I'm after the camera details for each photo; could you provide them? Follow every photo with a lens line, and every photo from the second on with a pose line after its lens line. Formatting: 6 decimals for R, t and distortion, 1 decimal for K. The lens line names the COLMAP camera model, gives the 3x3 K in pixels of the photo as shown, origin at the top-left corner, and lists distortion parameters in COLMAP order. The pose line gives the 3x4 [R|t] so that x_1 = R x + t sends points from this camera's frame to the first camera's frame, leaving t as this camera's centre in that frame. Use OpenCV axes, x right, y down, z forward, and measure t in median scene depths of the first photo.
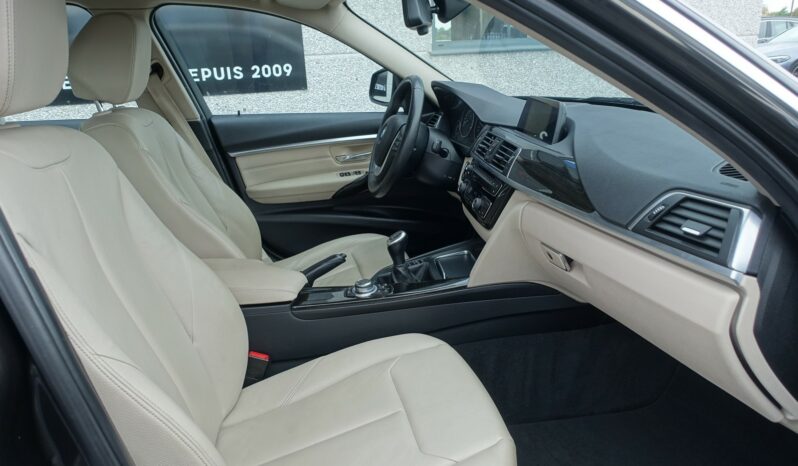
lens RADIAL K [[548.6, 0, 402.4], [0, 548.6, 230.0], [0, 0, 1]] dist [-0.002512, -0.000770]
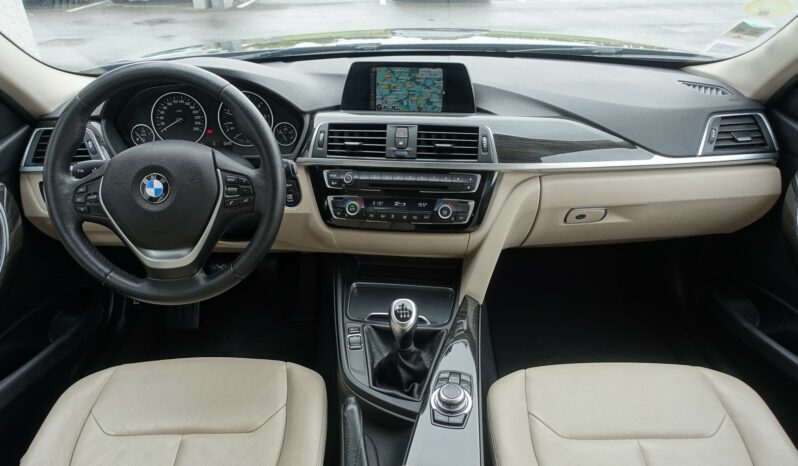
lens RADIAL K [[548.6, 0, 402.4], [0, 548.6, 230.0], [0, 0, 1]] dist [-0.002512, -0.000770]
pose [[0.219686, -0.446226, 0.867537, -0.545367], [0.301619, 0.876760, 0.374590, -0.324967], [-0.927774, 0.179374, 0.327202, 0.785435]]
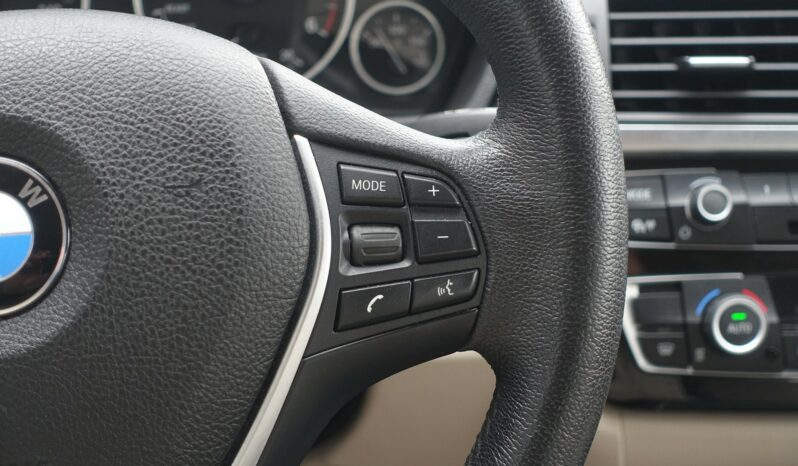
lens RADIAL K [[1270.5, 0, 399.0], [0, 1270.5, 233.0], [0, 0, 1]] dist [-0.110682, 0.075849]
pose [[0.128986, -0.327461, 0.936019, -0.283245], [0.309487, 0.910050, 0.275728, -0.265407], [-0.942115, 0.254120, 0.218728, 1.101896]]
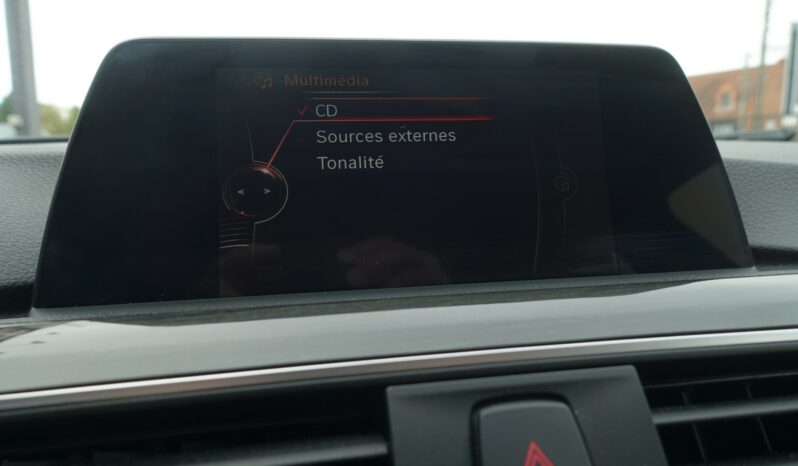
lens RADIAL K [[548.6, 0, 402.4], [0, 548.6, 230.0], [0, 0, 1]] dist [-0.002512, -0.000770]
pose [[-0.054276, -0.106623, 0.992817, 0.092658], [0.326362, 0.937781, 0.118554, -0.207086], [-0.943685, 0.330453, -0.016102, 1.018865]]
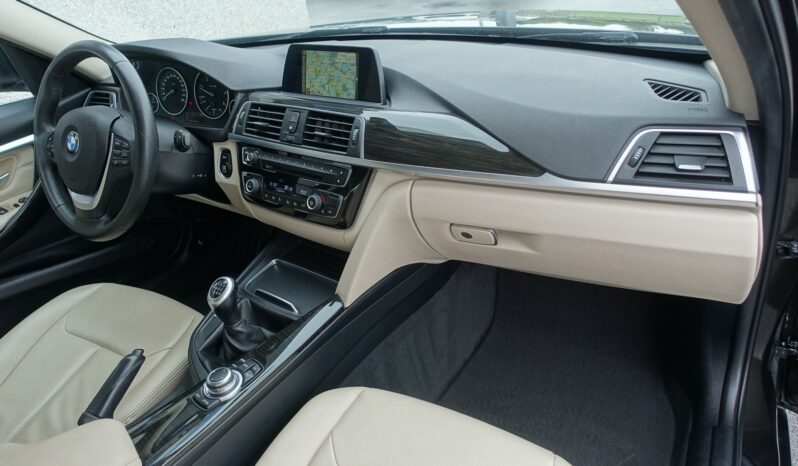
lens RADIAL K [[548.6, 0, 402.4], [0, 548.6, 230.0], [0, 0, 1]] dist [-0.002512, -0.000770]
pose [[0.681773, -0.382071, 0.623865, -0.255473], [0.293528, 0.923994, 0.245104, -0.157021], [-0.670095, 0.016017, 0.742103, 0.355378]]
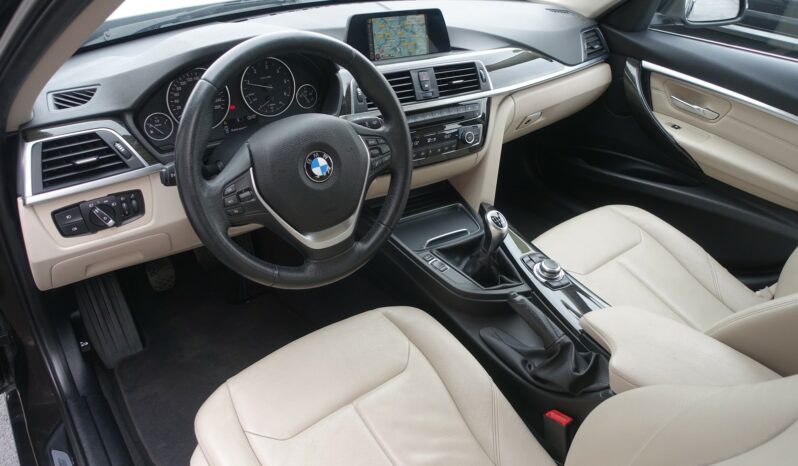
lens RADIAL K [[548.6, 0, 402.4], [0, 548.6, 230.0], [0, 0, 1]] dist [-0.002512, -0.000770]
pose [[-0.430803, -0.501534, 0.750248, -0.570208], [0.229587, 0.743087, 0.628579, -0.523432], [-0.872753, 0.443042, -0.204978, 1.318095]]
